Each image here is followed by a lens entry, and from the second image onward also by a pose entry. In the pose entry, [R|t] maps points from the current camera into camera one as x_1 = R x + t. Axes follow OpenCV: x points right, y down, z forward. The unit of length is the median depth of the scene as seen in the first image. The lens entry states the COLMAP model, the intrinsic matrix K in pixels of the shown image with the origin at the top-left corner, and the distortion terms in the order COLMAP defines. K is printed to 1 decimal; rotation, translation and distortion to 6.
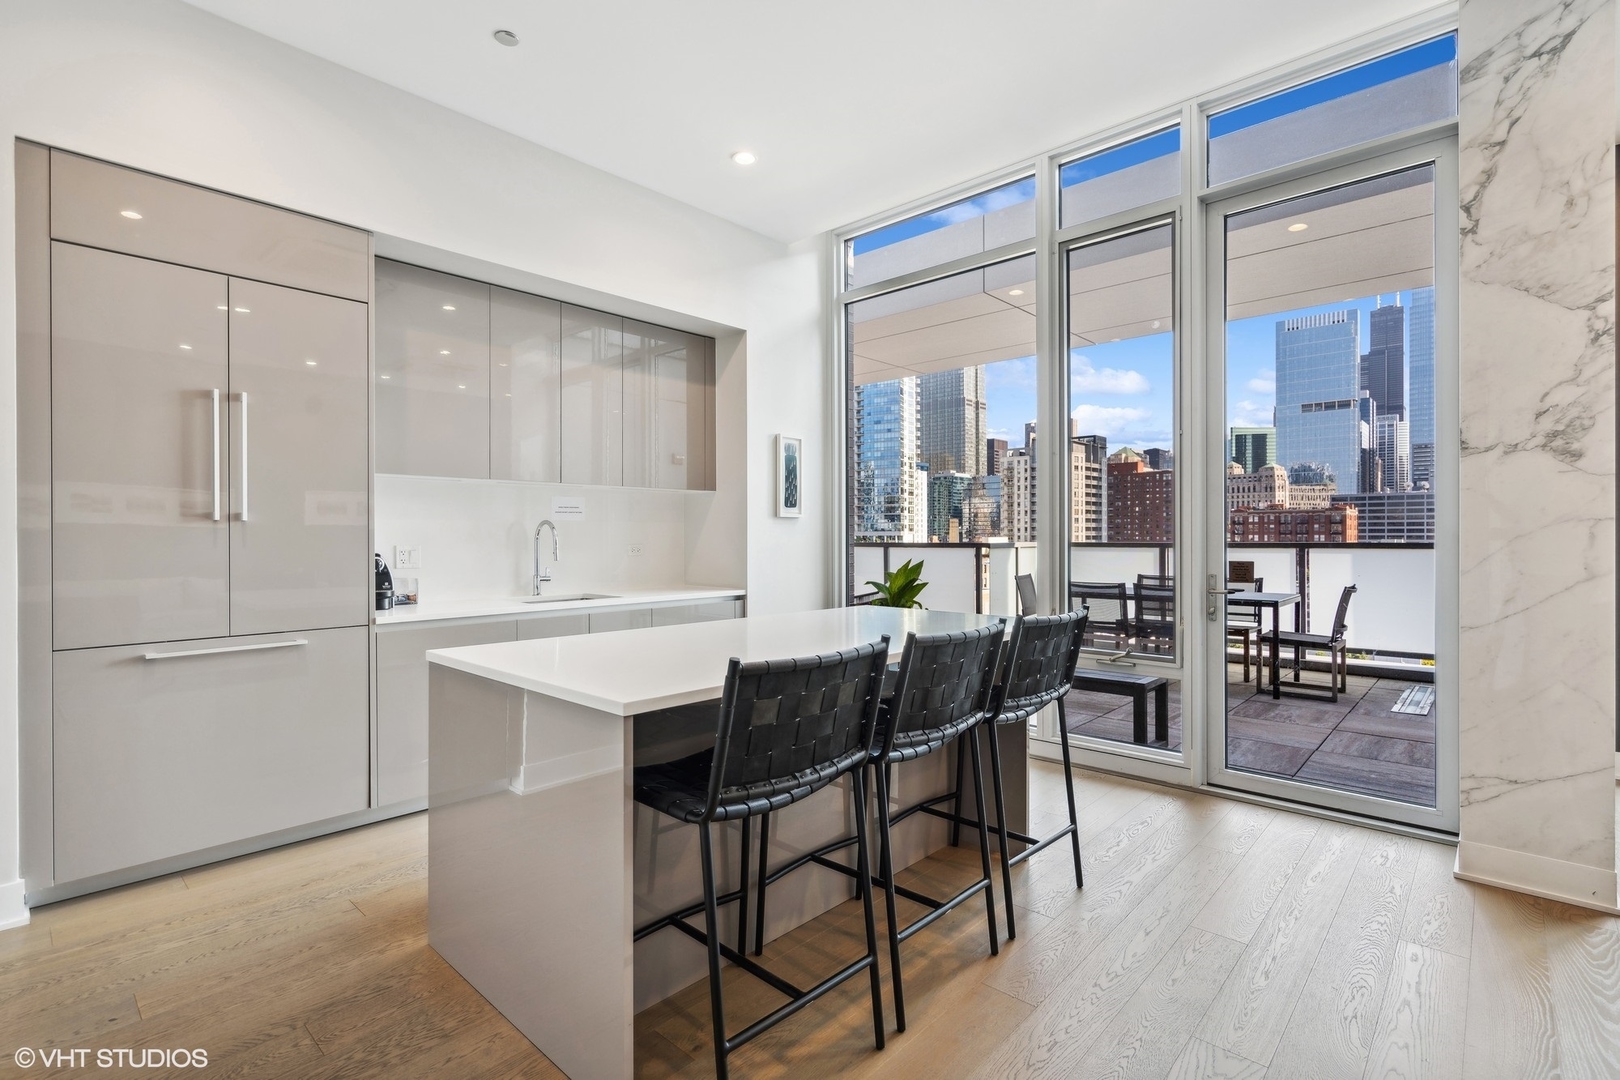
lens RADIAL K [[750.4, 0, 810.2], [0, 750.4, 536.8], [0, 0, 1]] dist [-0.001216, -0.000037]
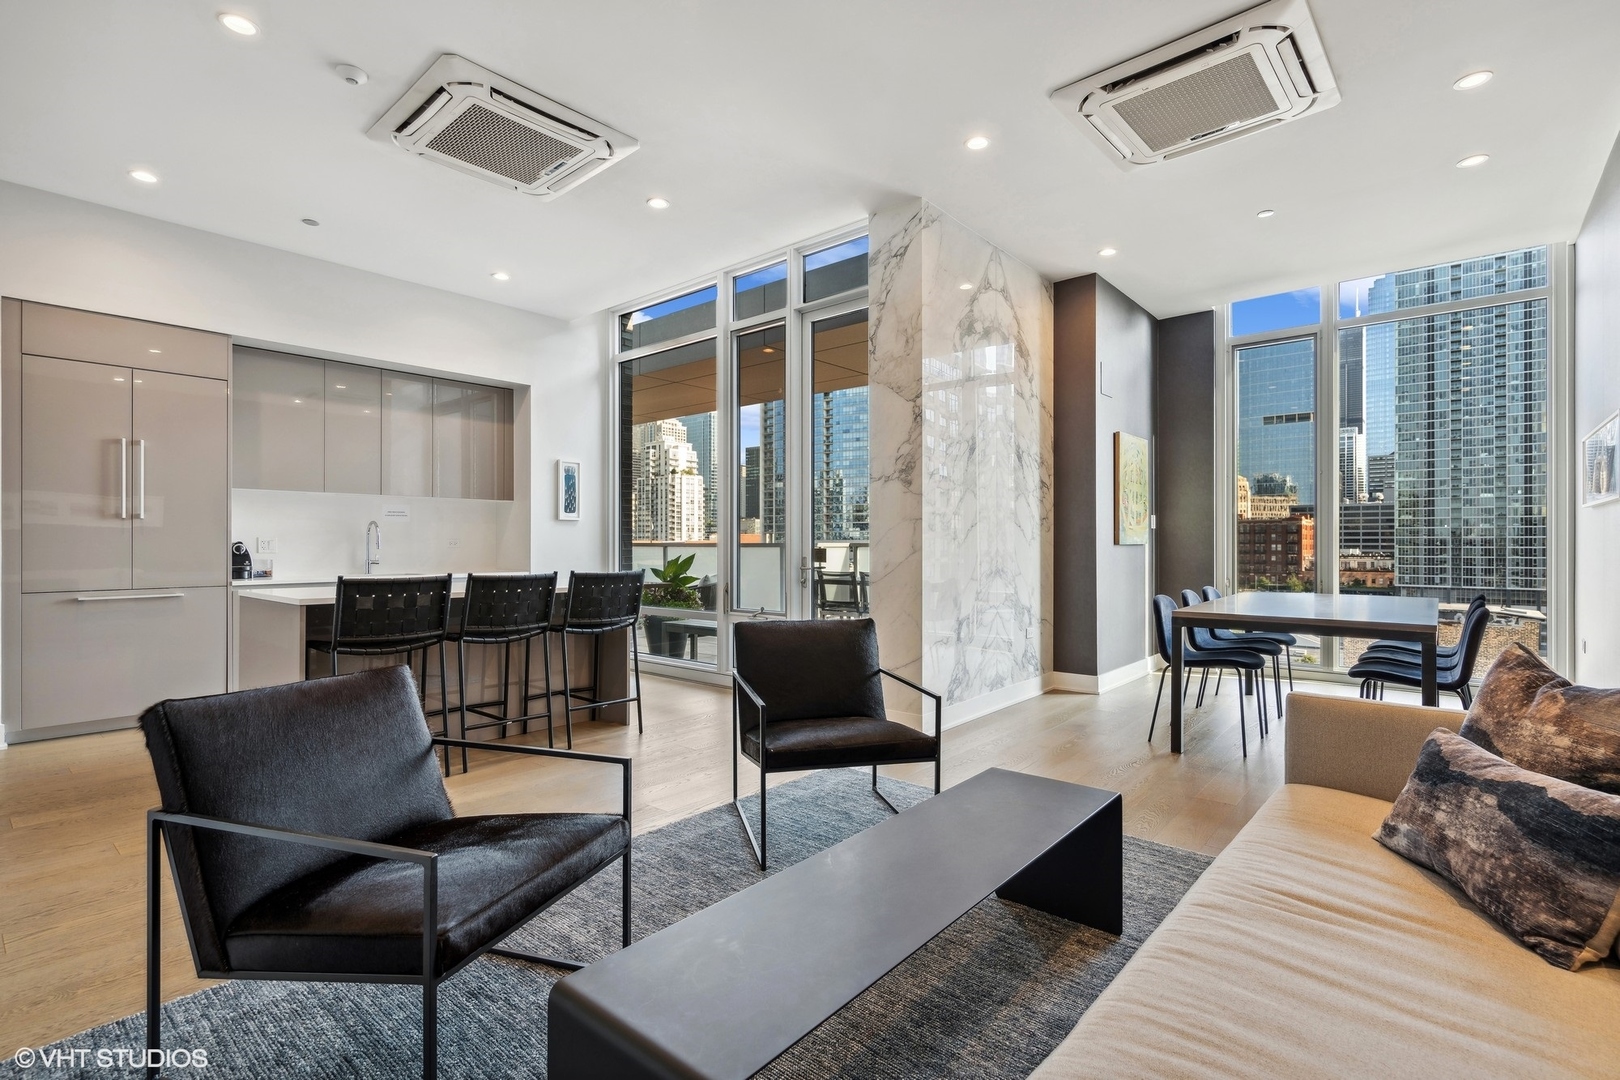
lens RADIAL K [[753.8, 0, 810.6], [0, 753.8, 543.0], [0, 0, 1]] dist [-0.001369, -0.000045]
pose [[0.999367, 0.002501, 0.035498, 0.565054], [-0.002390, 0.999992, -0.003153, 0.029951], [-0.035505, 0.003066, 0.999365, -0.605939]]
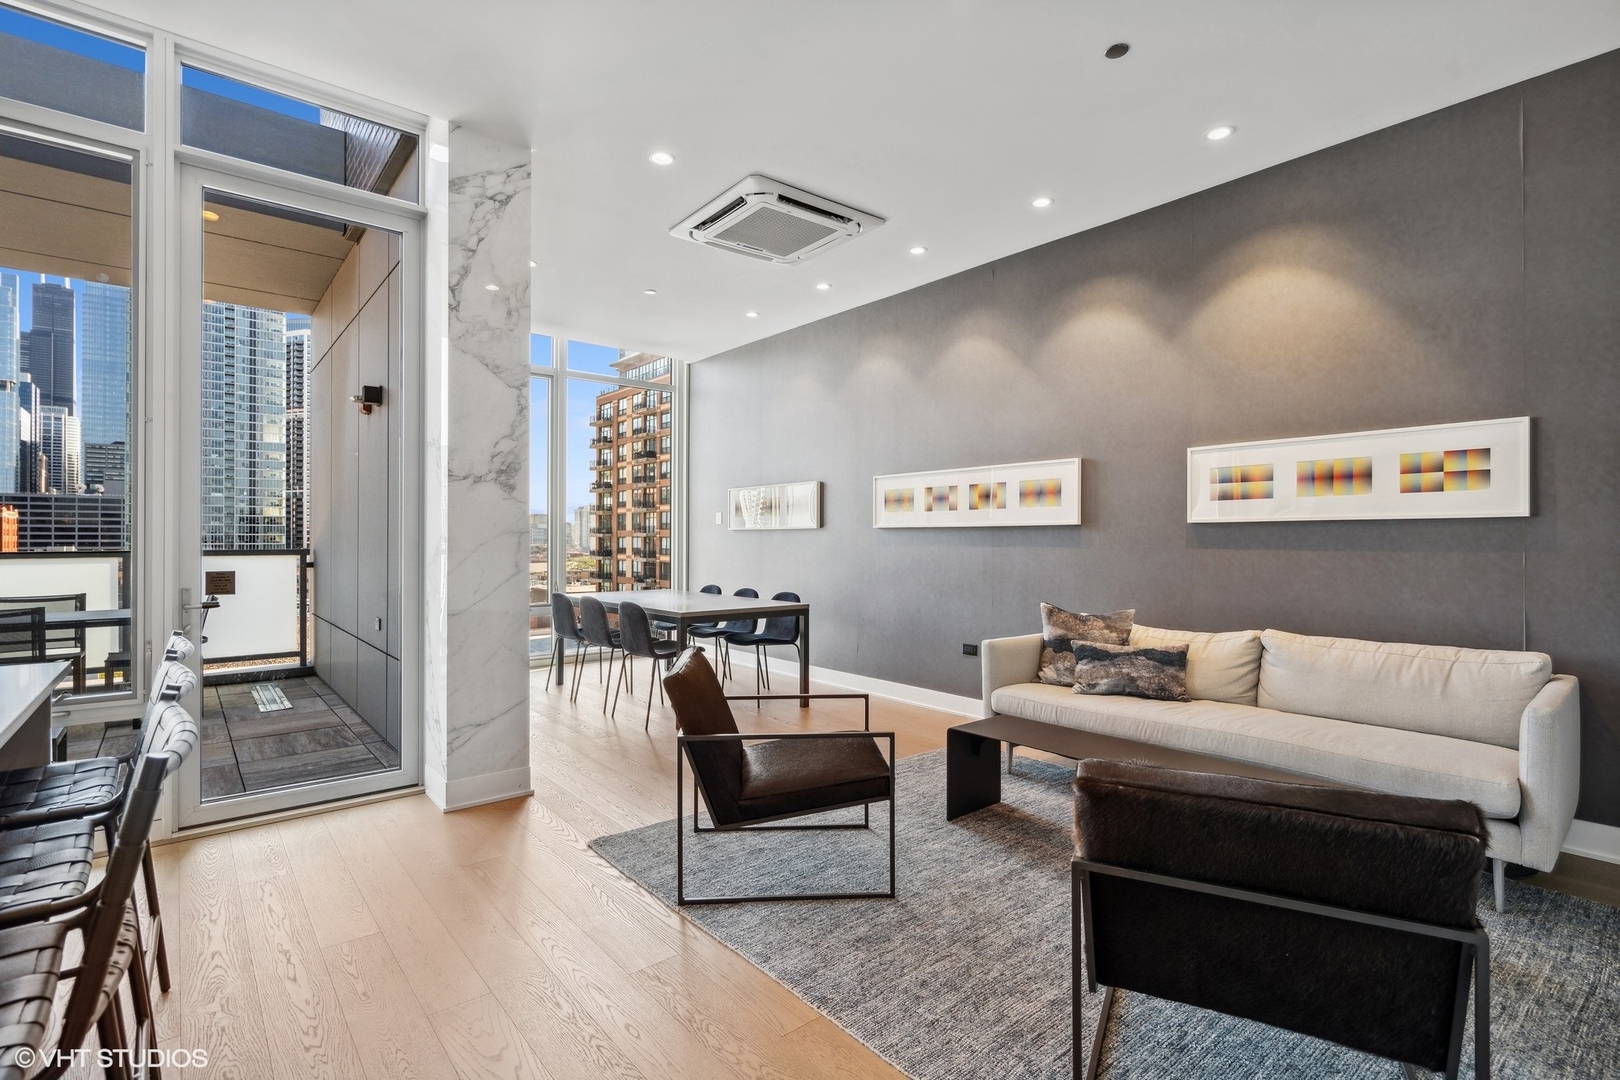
lens RADIAL K [[763.0, 0, 801.6], [0, 763.0, 538.7], [0, 0, 1]] dist [-0.000494, -0.000440]
pose [[0.137458, 0.004882, 0.990496, -0.270592], [0.001542, 0.999986, -0.005143, -0.001617], [-0.990506, 0.002235, 0.137448, 0.179206]]
